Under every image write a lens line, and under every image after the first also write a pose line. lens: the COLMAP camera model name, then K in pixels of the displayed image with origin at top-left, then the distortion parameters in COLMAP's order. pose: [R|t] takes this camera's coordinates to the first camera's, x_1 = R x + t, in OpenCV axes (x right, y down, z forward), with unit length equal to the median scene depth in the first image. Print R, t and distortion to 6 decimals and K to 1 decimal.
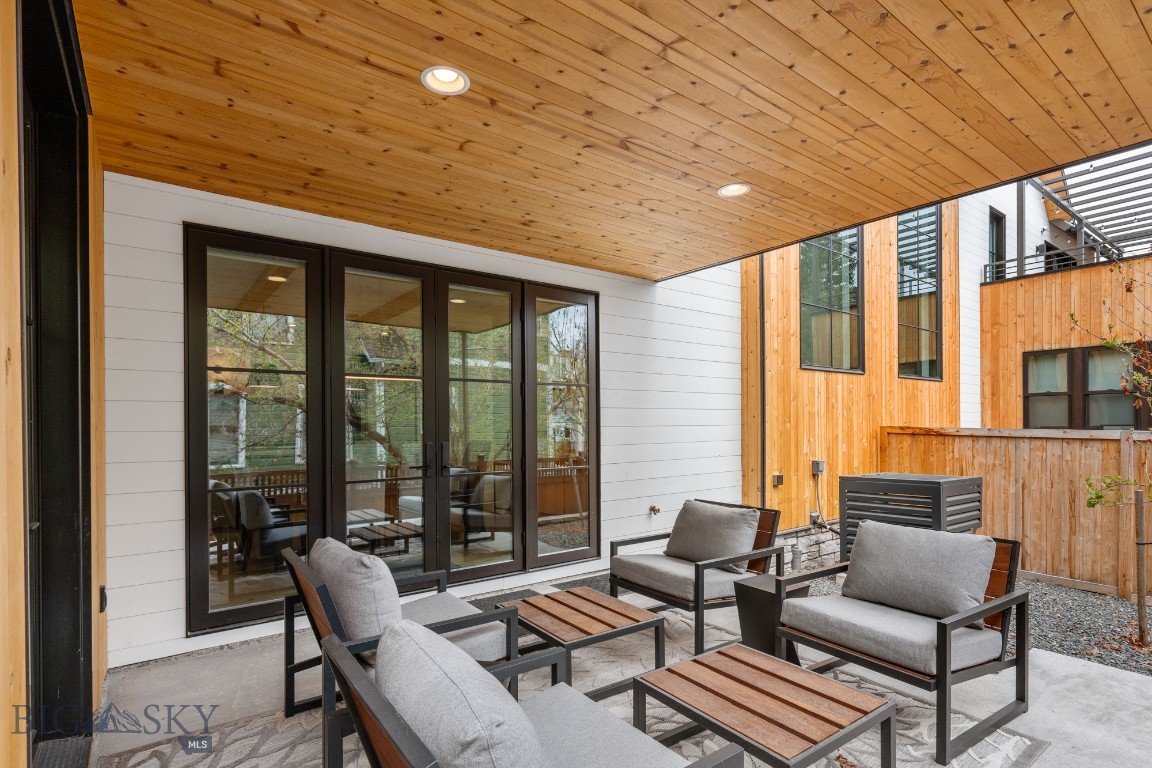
lens RADIAL K [[576.6, 0, 581.8], [0, 576.6, 426.1], [0, 0, 1]] dist [-0.001694, -0.000180]
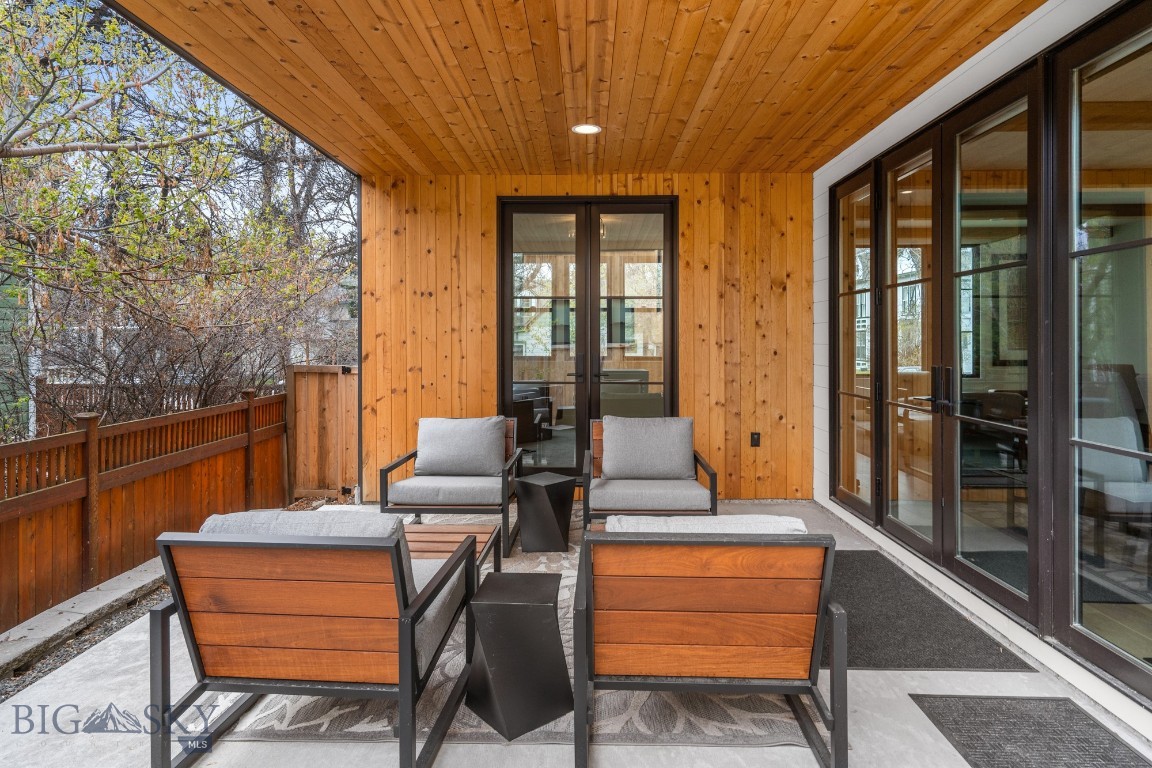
lens RADIAL K [[641.9, 0, 577.1], [0, 641.9, 340.1], [0, 0, 1]] dist [-0.001410, -0.000577]
pose [[-0.621224, 0.005664, -0.783612, 0.757483], [0.001697, 0.999981, 0.005882, -0.009477], [0.783631, 0.002324, -0.621222, 1.324639]]
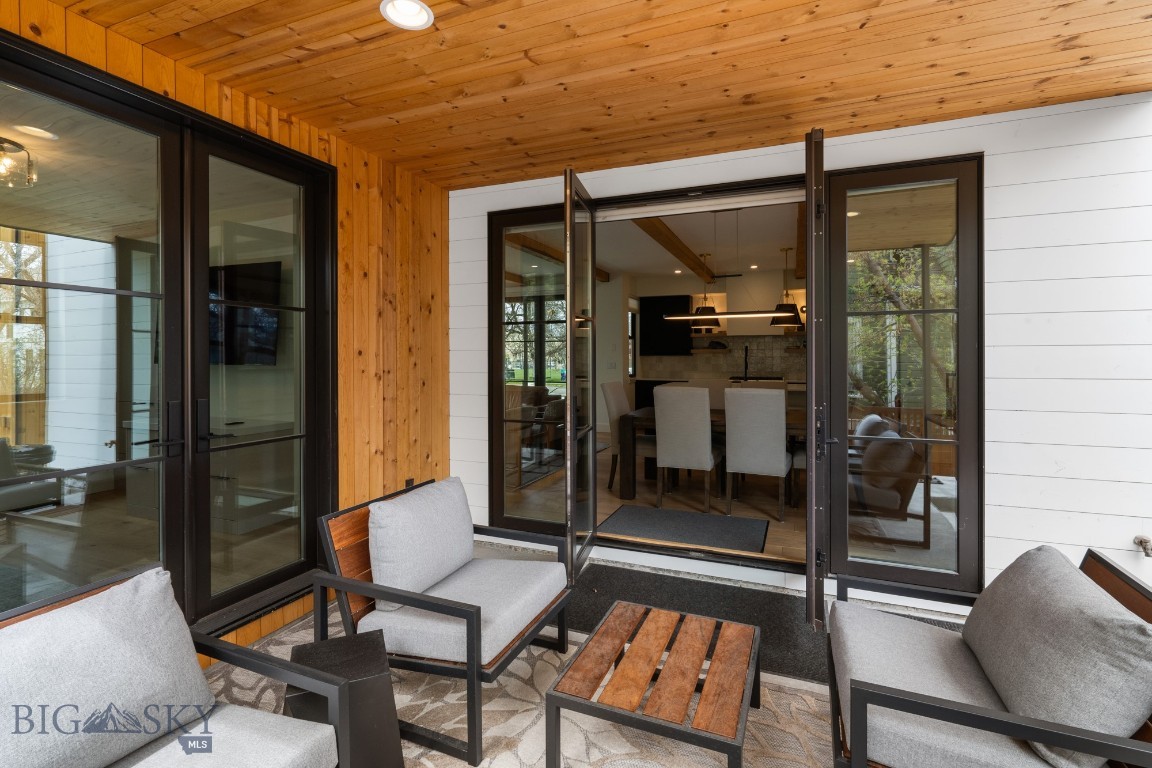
lens RADIAL K [[530.5, 0, 574.0], [0, 530.5, 356.7], [0, 0, 1]] dist [-0.003445, -0.000118]
pose [[0.505821, 0.006643, -0.862613, 0.405146], [-0.004246, 0.999977, 0.005211, -0.031226], [0.862628, 0.001027, 0.505838, 0.504749]]
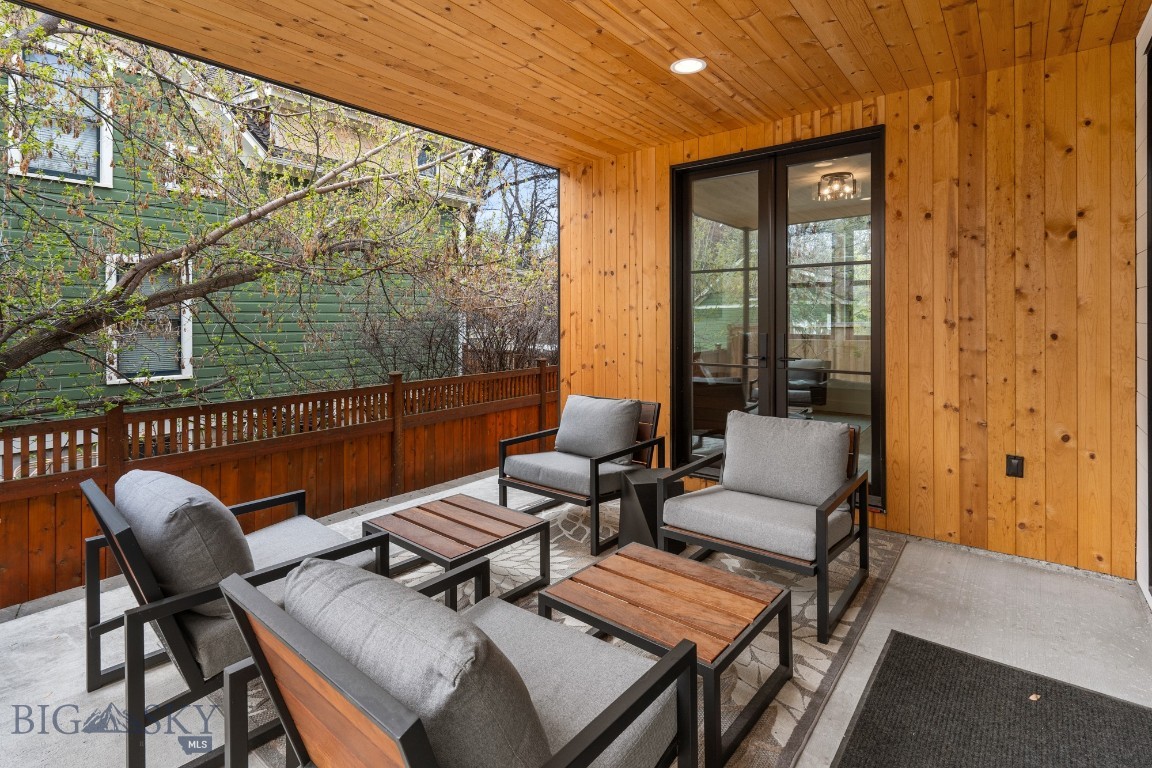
lens RADIAL K [[560.6, 0, 577.2], [0, 560.6, 319.4], [0, 0, 1]] dist [0.001016, 0.000317]
pose [[-0.970232, 0.009598, -0.241986, 0.216961], [0.008457, 0.999948, 0.005754, -0.006945], [0.242029, 0.003536, -0.970263, 1.398497]]
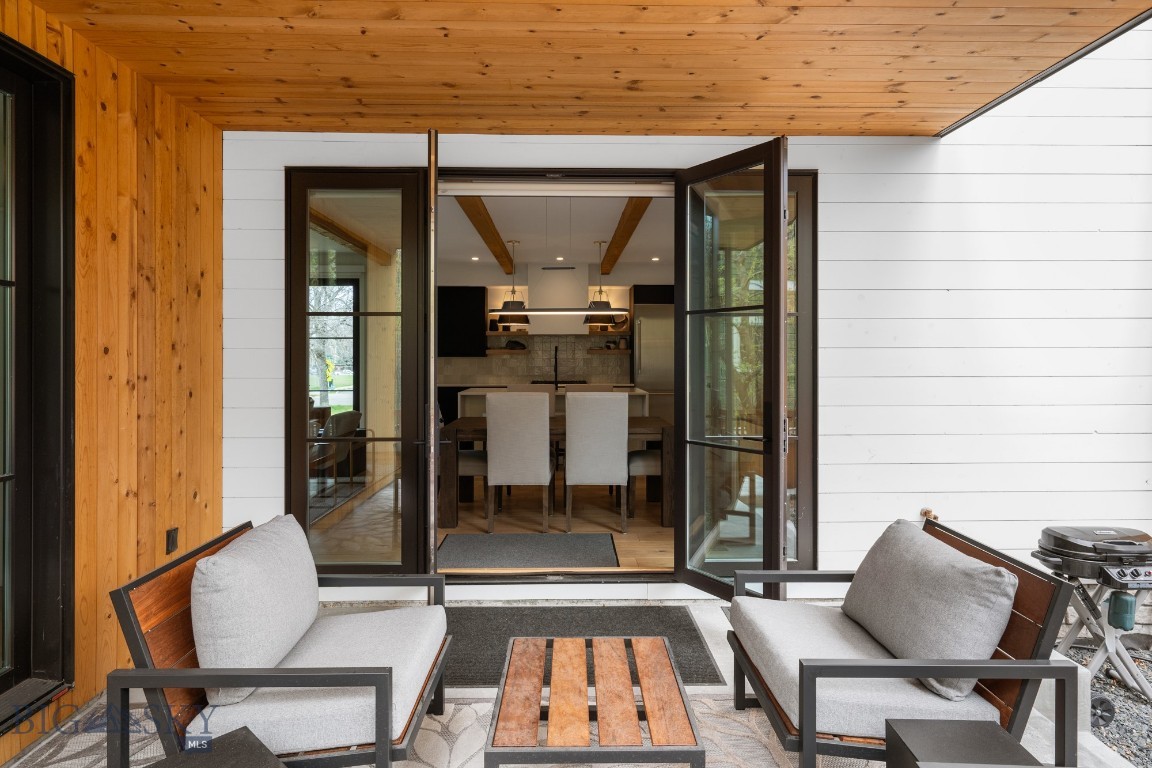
lens RADIAL K [[632.2, 0, 576.9], [0, 632.2, 356.4], [0, 0, 1]] dist [0.001726, 0.001070]
pose [[0.809940, 0.005083, -0.586491, 0.321339], [-0.007051, 0.999975, -0.001071, -0.027777], [0.586471, 0.005003, 0.809955, 0.372908]]
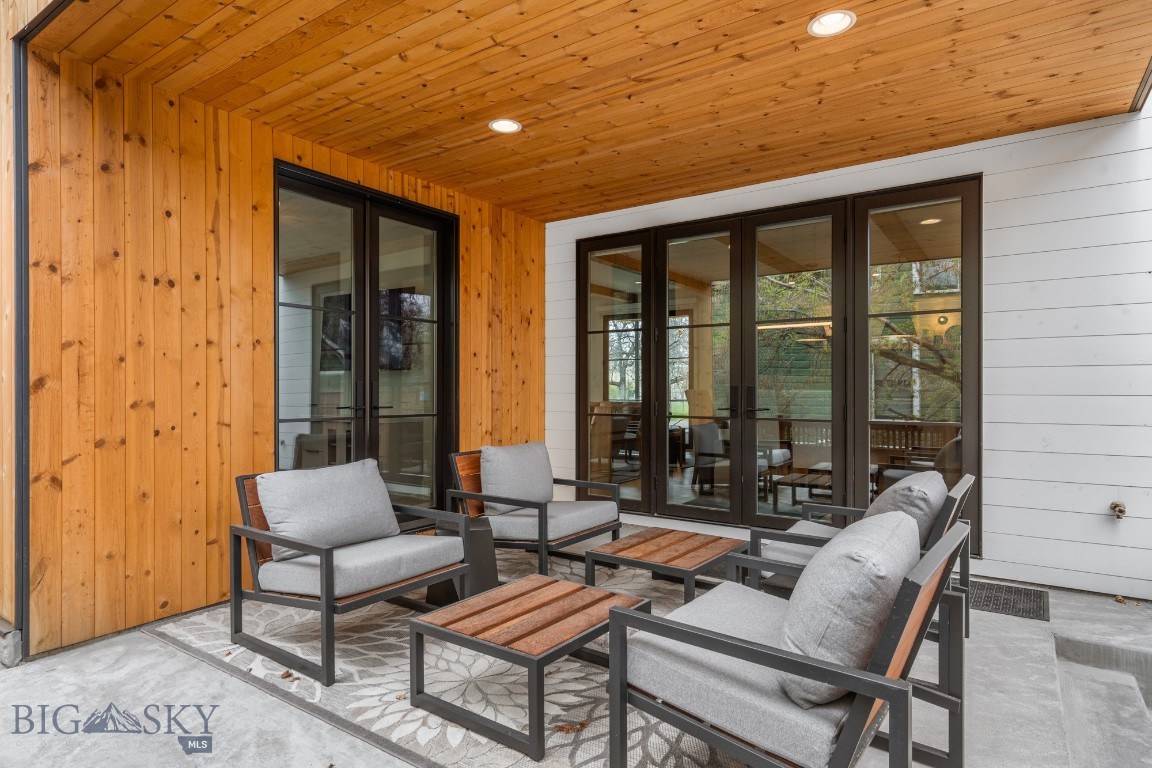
lens RADIAL K [[630.9, 0, 576.0], [0, 630.9, 384.0], [0, 0, 1]] dist [0.001547, 0.000188]
pose [[0.304151, 0.000183, -0.952624, 0.843543], [-0.006130, 0.999980, -0.001765, 0.034214], [0.952604, 0.006377, 0.304146, 0.435440]]
